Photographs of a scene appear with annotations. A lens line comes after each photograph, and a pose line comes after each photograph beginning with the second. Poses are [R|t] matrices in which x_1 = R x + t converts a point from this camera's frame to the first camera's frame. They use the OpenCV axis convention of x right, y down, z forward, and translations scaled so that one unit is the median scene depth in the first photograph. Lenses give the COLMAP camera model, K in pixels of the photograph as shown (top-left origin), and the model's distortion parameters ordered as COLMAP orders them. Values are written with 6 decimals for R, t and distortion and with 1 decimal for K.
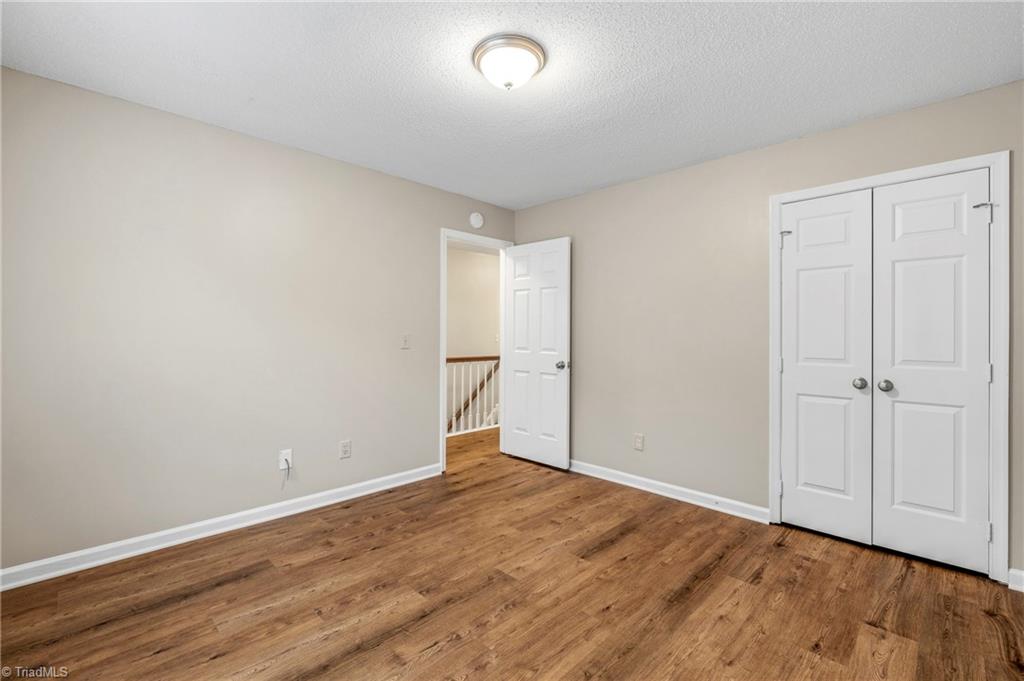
lens RADIAL K [[449.4, 0, 505.9], [0, 449.4, 331.7], [0, 0, 1]] dist [-0.002889, 0.000029]
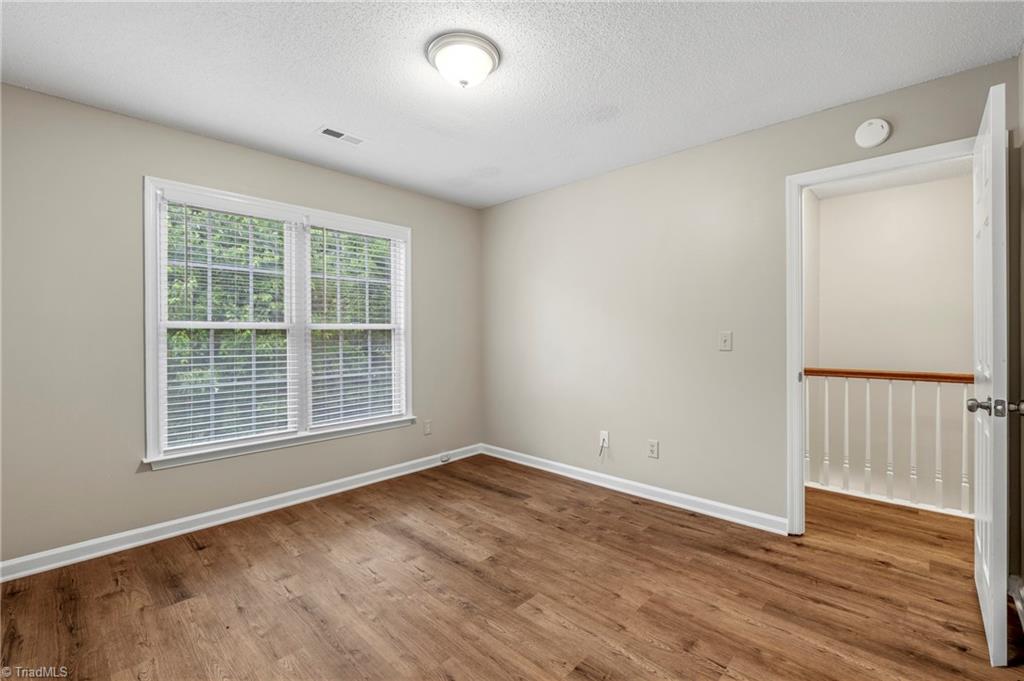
lens RADIAL K [[449.4, 0, 521.0], [0, 449.4, 341.7], [0, 0, 1]] dist [-0.002889, 0.000029]
pose [[0.037487, 0.018361, -0.999128, 0.884347], [0.008758, 0.999787, 0.018701, 0.004511], [0.999259, -0.009451, 0.037318, 0.960587]]
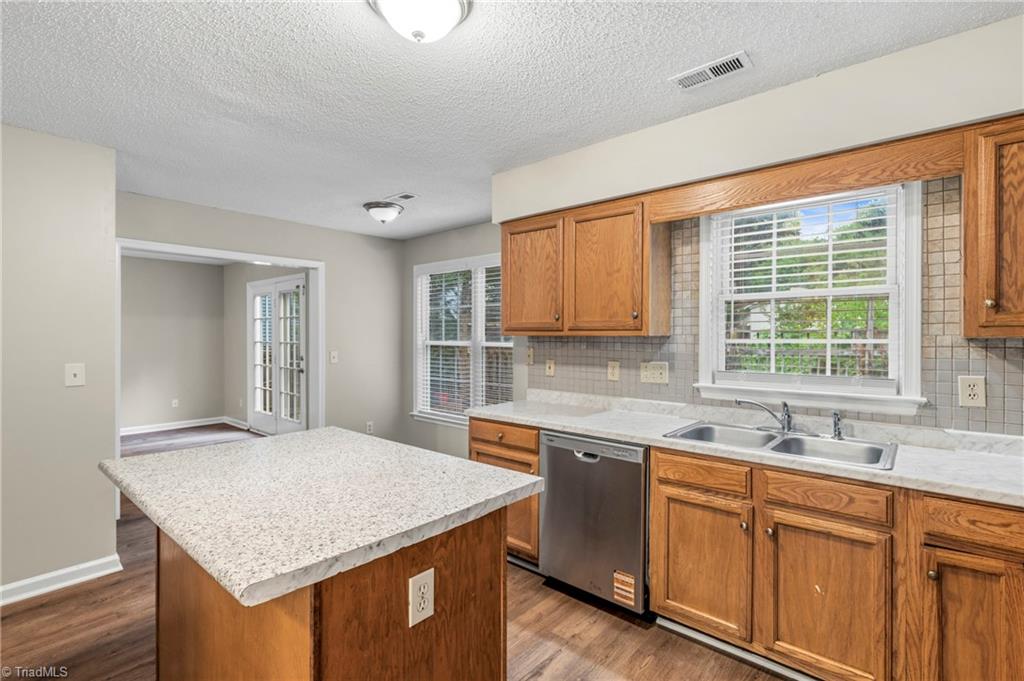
lens RADIAL K [[469.3, 0, 515.7], [0, 469.3, 338.1], [0, 0, 1]] dist [0.001715, -0.001668]
pose [[-0.996732, -0.005760, -0.080576, -0.577508], [-0.005977, 0.999979, 0.002448, -0.055950], [0.080560, 0.002922, -0.996746, 2.351364]]
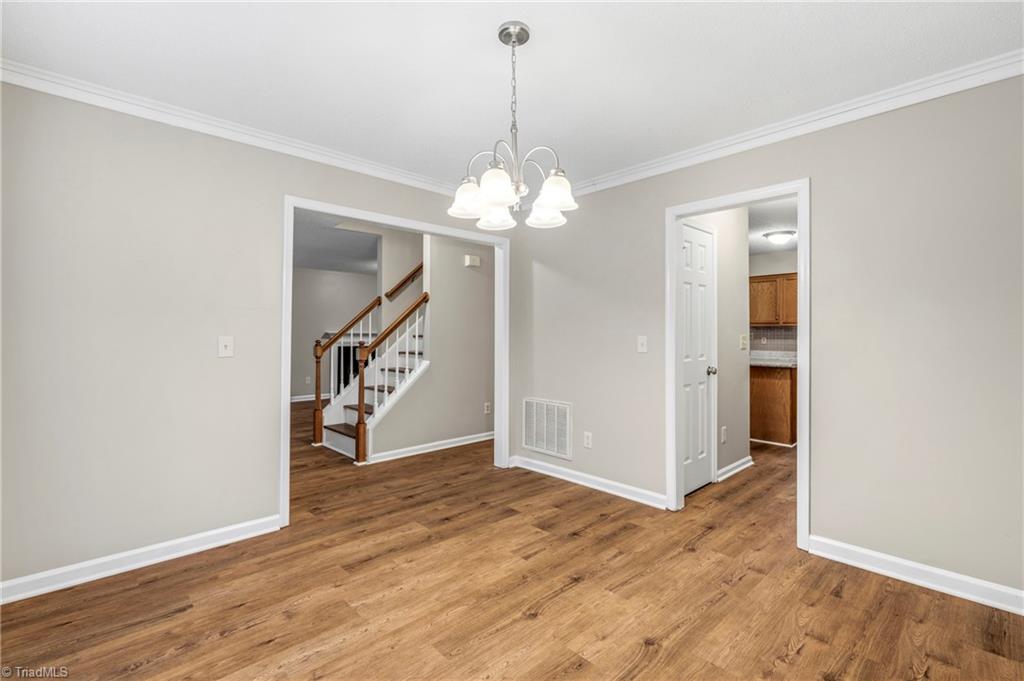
lens RADIAL K [[469.3, 0, 501.3], [0, 469.3, 324.4], [0, 0, 1]] dist [0.001715, -0.001668]
pose [[-0.999263, -0.003477, 0.038215, 0.857087], [-0.004291, 0.999765, -0.021242, 0.001718], [-0.038132, -0.021390, -0.999044, 4.191601]]
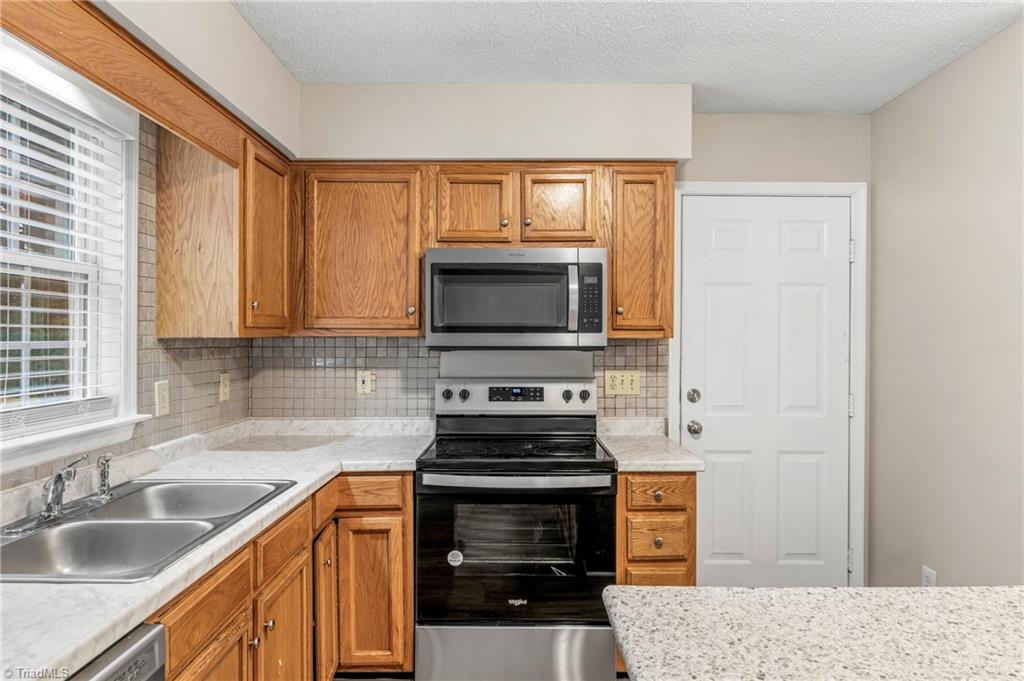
lens RADIAL K [[616.1, 0, 510.5], [0, 616.1, 335.9], [0, 0, 1]] dist [-0.001942, 0.001804]
pose [[0.699798, -0.003851, -0.714330, -0.374991], [0.001639, 0.999991, -0.003785, -0.058356], [0.714339, 0.001478, 0.699799, 1.312995]]
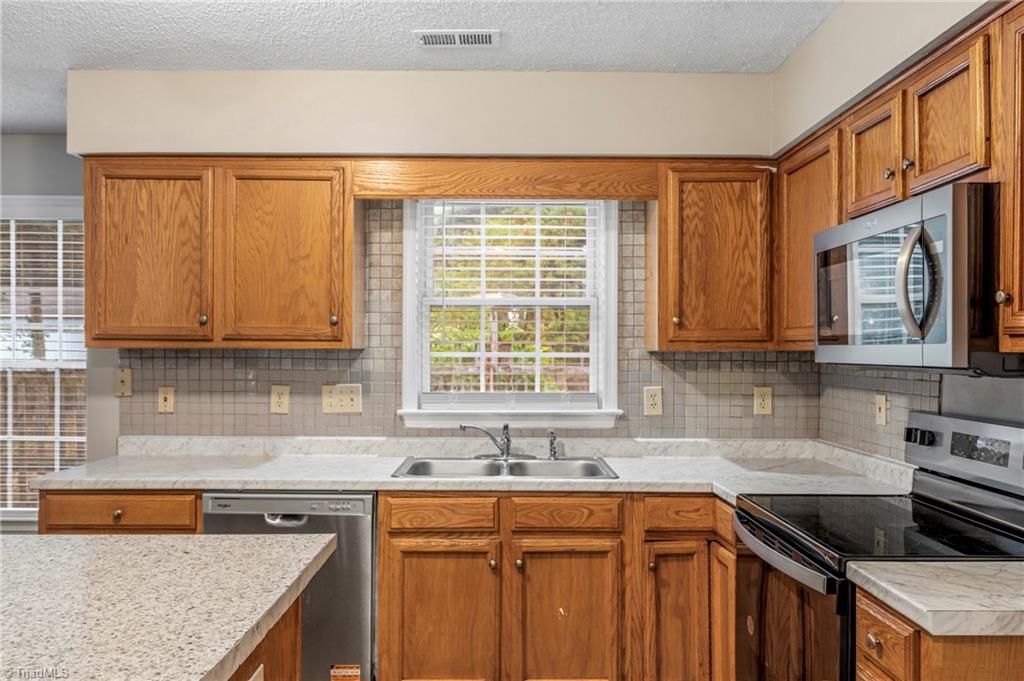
lens RADIAL K [[766.4, 0, 504.9], [0, 766.4, 355.0], [0, 0, 1]] dist [0.003416, -0.002121]
pose [[-0.701044, -0.000743, -0.713117, -0.217004], [-0.005052, 0.999980, 0.003925, -0.056256], [0.713100, 0.006355, -0.701034, 2.408360]]
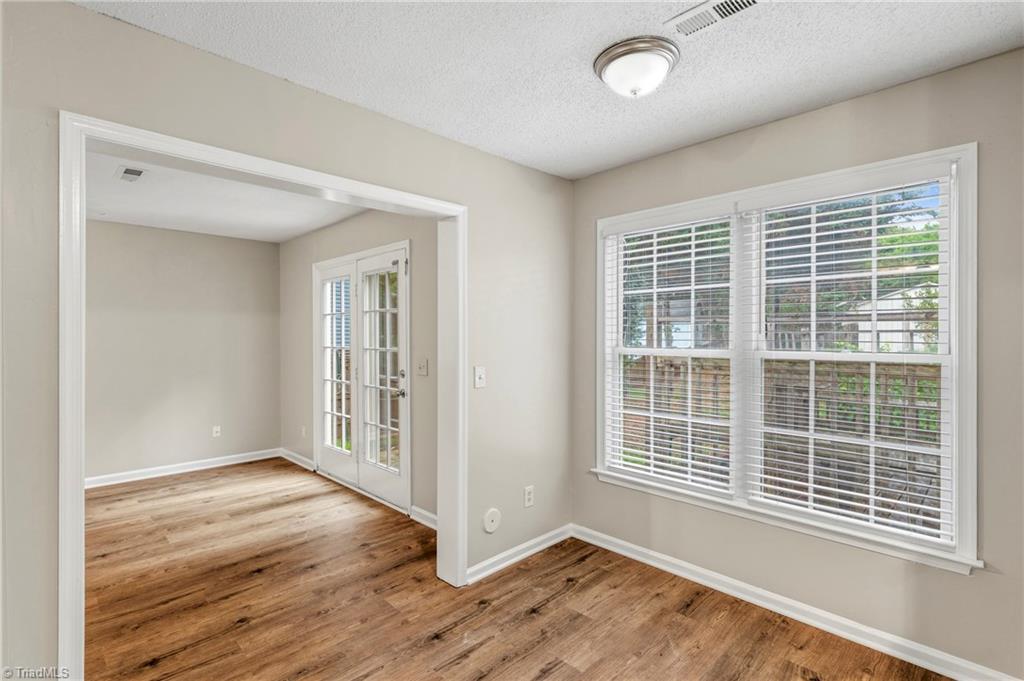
lens RADIAL K [[479.0, 0, 513.4], [0, 479.0, 339.2], [0, 0, 1]] dist [-0.004088, -0.000400]
pose [[-0.999987, -0.005013, 0.001297, -0.035314], [-0.005011, 0.999985, 0.002075, -0.058693], [-0.001307, 0.002068, -0.999997, 1.421745]]
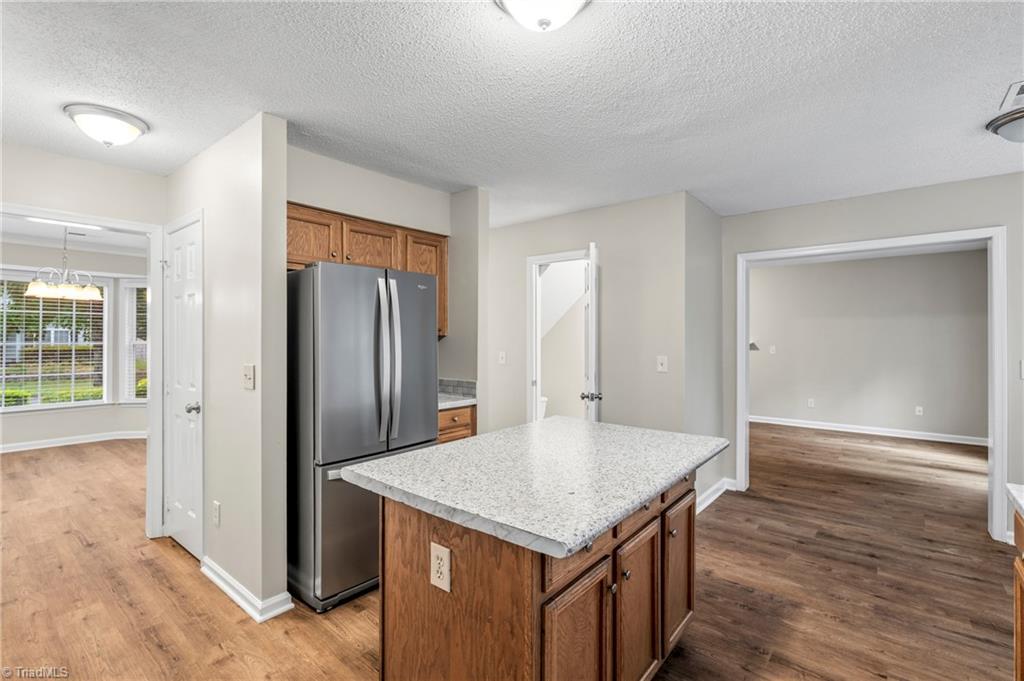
lens RADIAL K [[469.3, 0, 510.4], [0, 469.3, 331.6], [0, 0, 1]] dist [0.001715, -0.001668]
pose [[-0.095533, 0.003504, 0.995420, -1.102888], [-0.002647, 0.999989, -0.003775, -0.058413], [-0.995423, -0.002996, -0.095522, 1.802044]]
